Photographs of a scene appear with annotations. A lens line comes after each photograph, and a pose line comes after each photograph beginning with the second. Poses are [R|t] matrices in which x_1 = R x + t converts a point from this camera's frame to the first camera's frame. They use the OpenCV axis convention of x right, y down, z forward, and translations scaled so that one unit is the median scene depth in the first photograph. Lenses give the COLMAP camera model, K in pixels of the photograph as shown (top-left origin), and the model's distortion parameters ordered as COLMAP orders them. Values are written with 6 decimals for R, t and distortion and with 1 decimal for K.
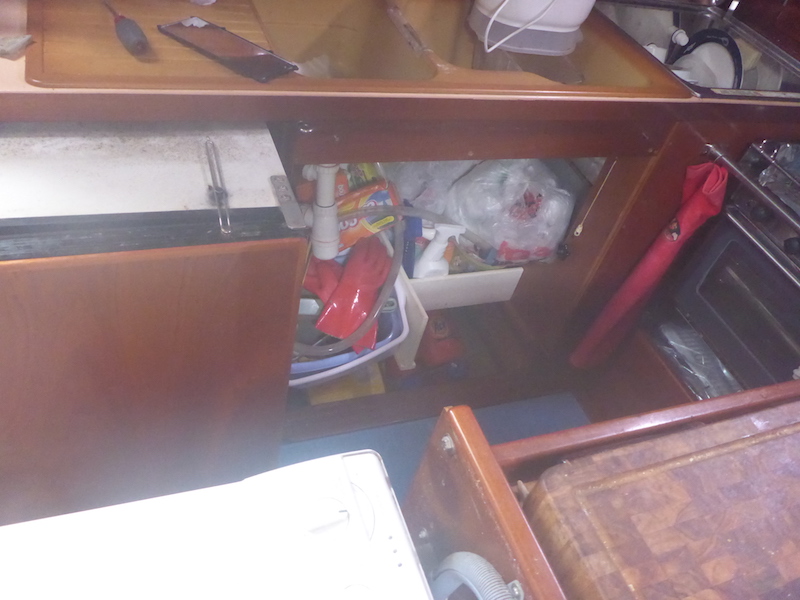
lens RADIAL K [[666.8, 0, 400.0], [0, 666.8, 300.0], [0, 0, 1]] dist [-0.014008, -0.003747]
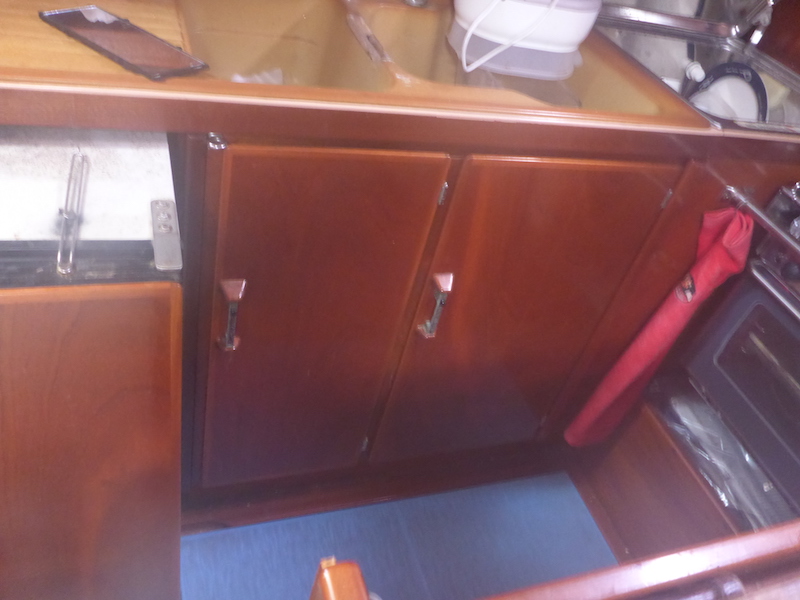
lens RADIAL K [[666.8, 0, 400.0], [0, 666.8, 300.0], [0, 0, 1]] dist [-0.014008, -0.003747]
pose [[0.999308, 0.033598, -0.015965, 0.068269], [-0.034660, 0.996826, -0.071671, -0.019070], [0.013506, 0.072175, 0.997301, 0.172673]]
